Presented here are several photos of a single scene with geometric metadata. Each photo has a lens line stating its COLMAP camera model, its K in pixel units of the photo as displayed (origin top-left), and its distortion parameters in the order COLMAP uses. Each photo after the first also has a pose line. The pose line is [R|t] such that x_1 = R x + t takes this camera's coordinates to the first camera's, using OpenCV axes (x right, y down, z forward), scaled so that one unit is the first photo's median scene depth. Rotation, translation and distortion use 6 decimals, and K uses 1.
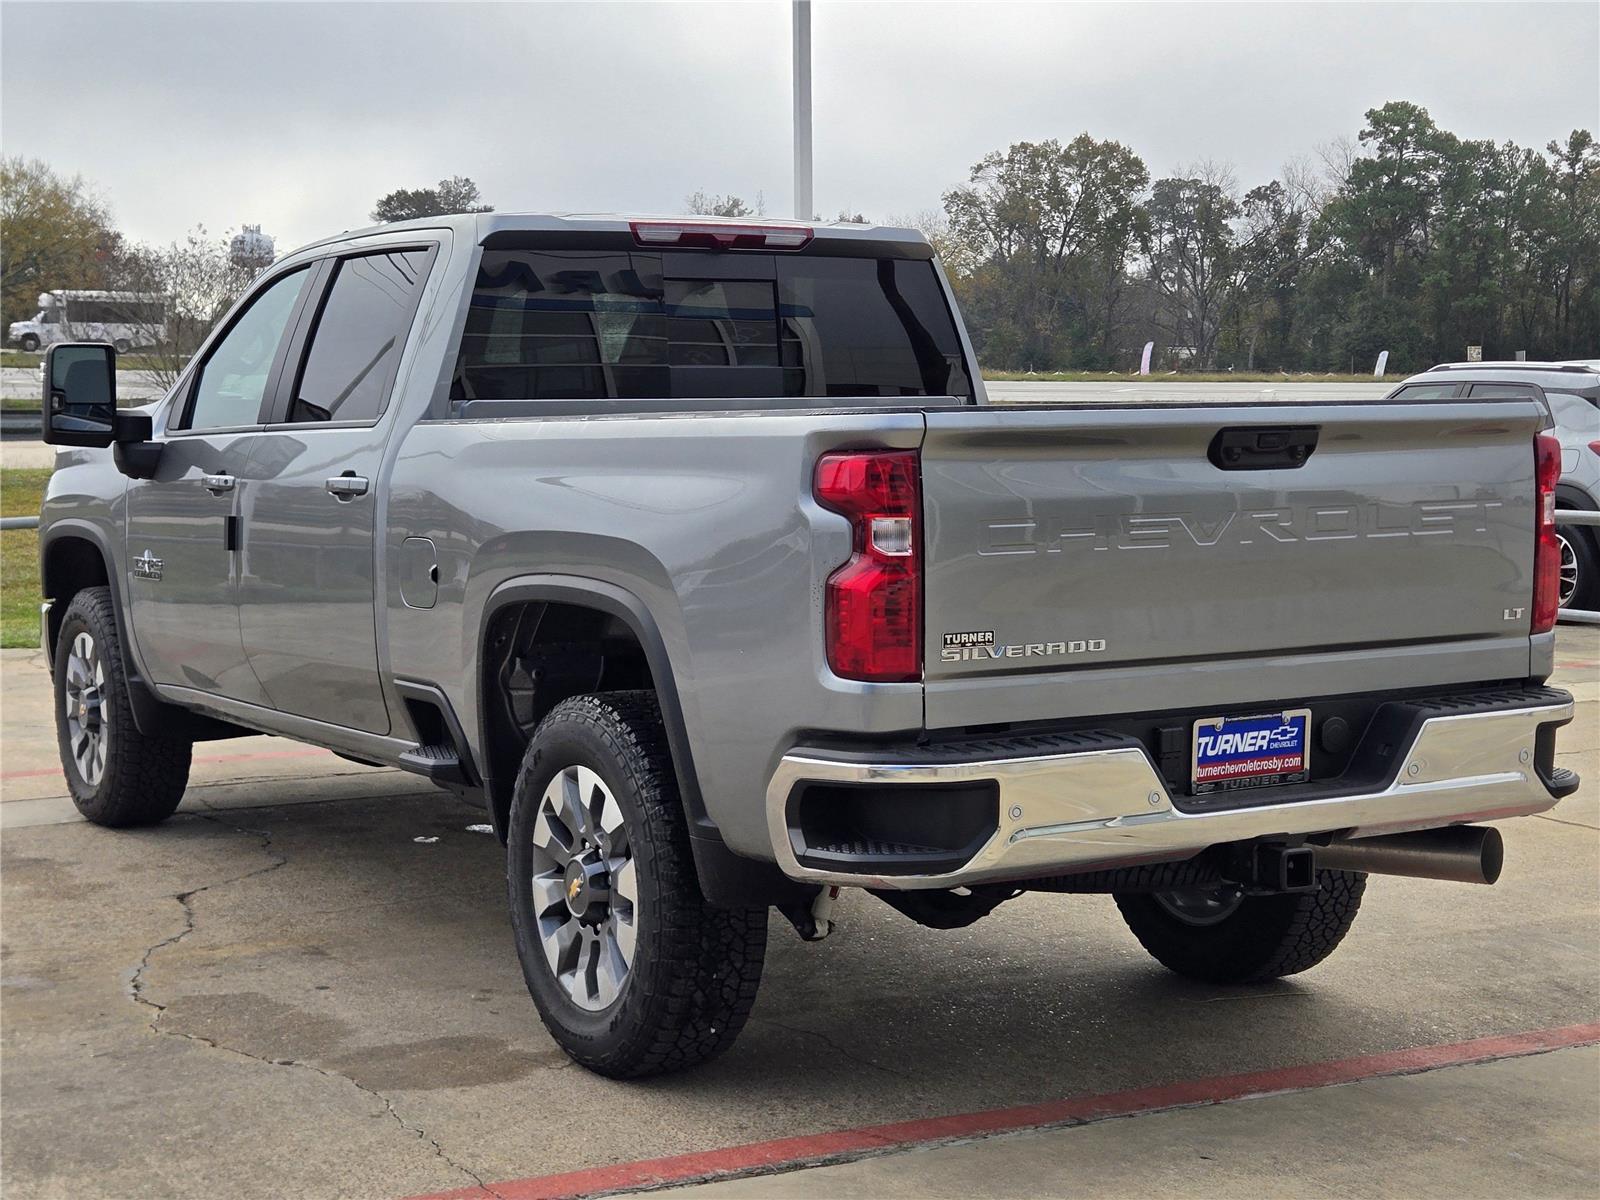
lens RADIAL K [[2645.5, 0, 862.5], [0, 2645.5, 598.8], [0, 0, 1]] dist [-0.233496, 3.260858]
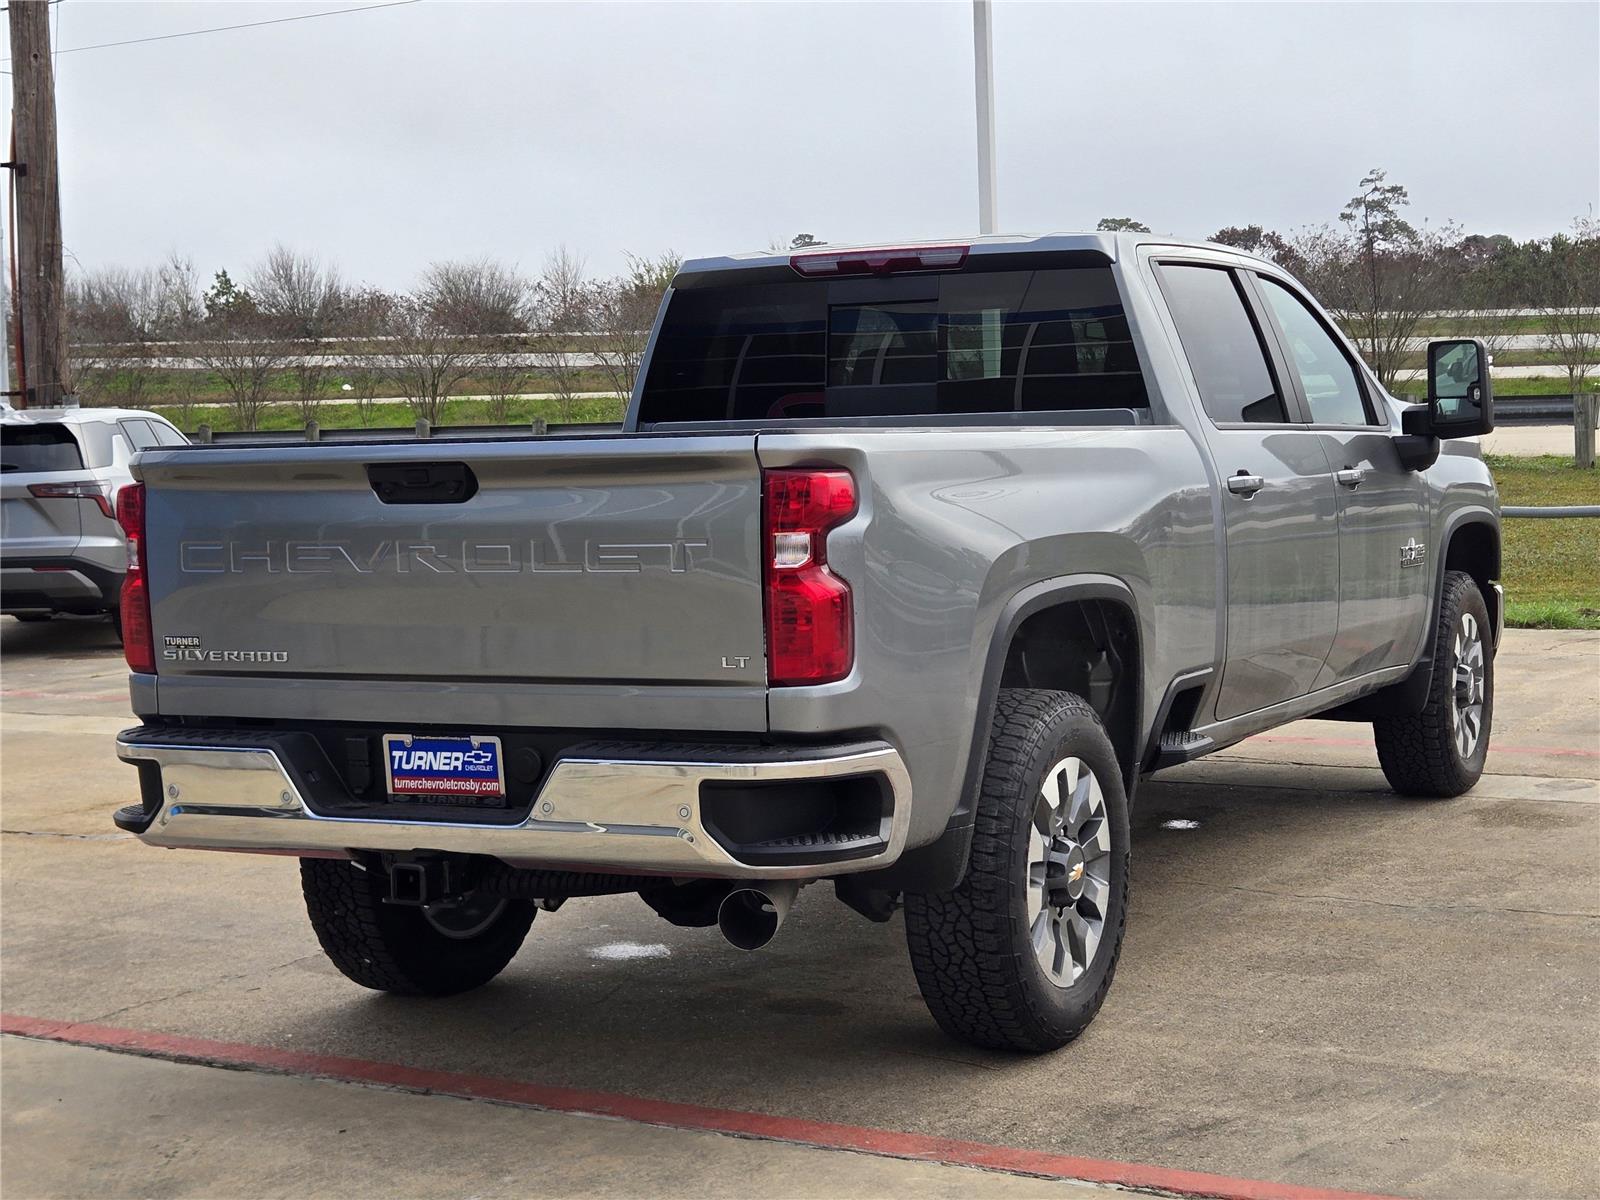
lens RADIAL K [[2645.5, 0, 862.5], [0, 2645.5, 598.8], [0, 0, 1]] dist [-0.233496, 3.260858]
pose [[0.545304, 0.053760, -0.836512, 1.111347], [-0.037299, 0.998509, 0.039857, -0.058444], [0.837408, 0.009467, 0.546497, 0.563058]]
